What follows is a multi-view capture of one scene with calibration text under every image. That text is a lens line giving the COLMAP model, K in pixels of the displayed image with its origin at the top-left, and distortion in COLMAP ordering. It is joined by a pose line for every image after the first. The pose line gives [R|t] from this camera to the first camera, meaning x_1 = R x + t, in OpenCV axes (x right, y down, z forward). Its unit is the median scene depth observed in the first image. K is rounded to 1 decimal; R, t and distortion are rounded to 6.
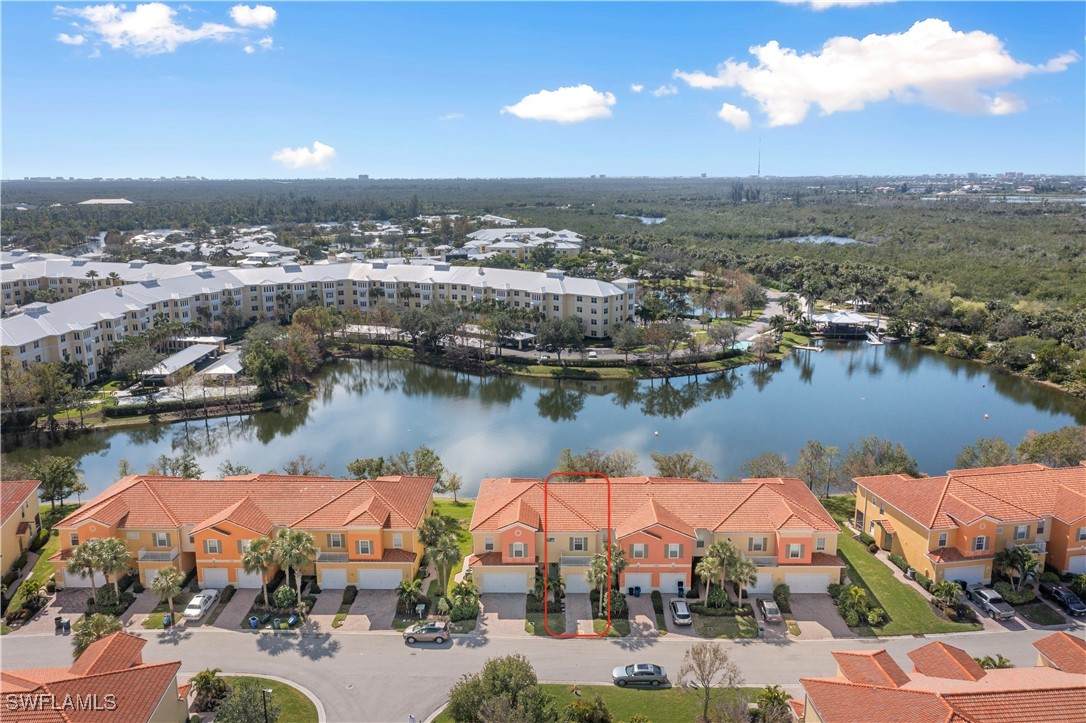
lens RADIAL K [[899.0, 0, 543.0], [0, 899.0, 361.5], [0, 0, 1]] dist [-0.004821, 0.000266]
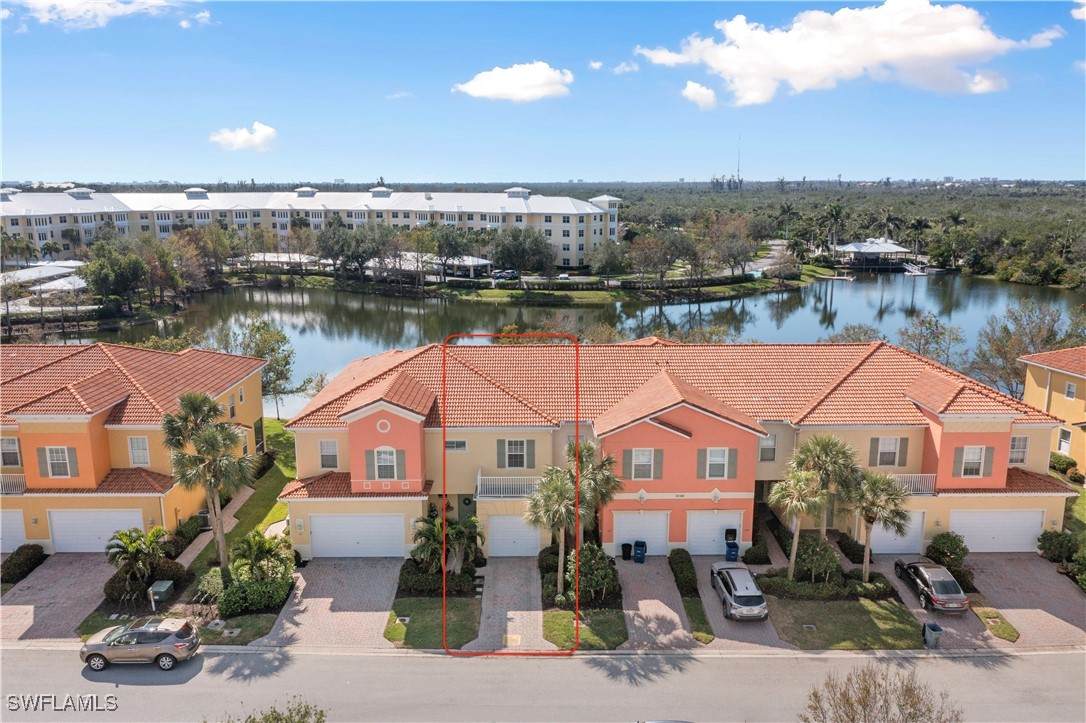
lens RADIAL K [[899.0, 0, 543.0], [0, 899.0, 361.5], [0, 0, 1]] dist [-0.004821, 0.000266]
pose [[0.999718, -0.003312, 0.023503, 0.043547], [0.003504, 0.999961, -0.008132, 0.160147], [-0.023475, 0.008212, 0.999691, 0.529500]]
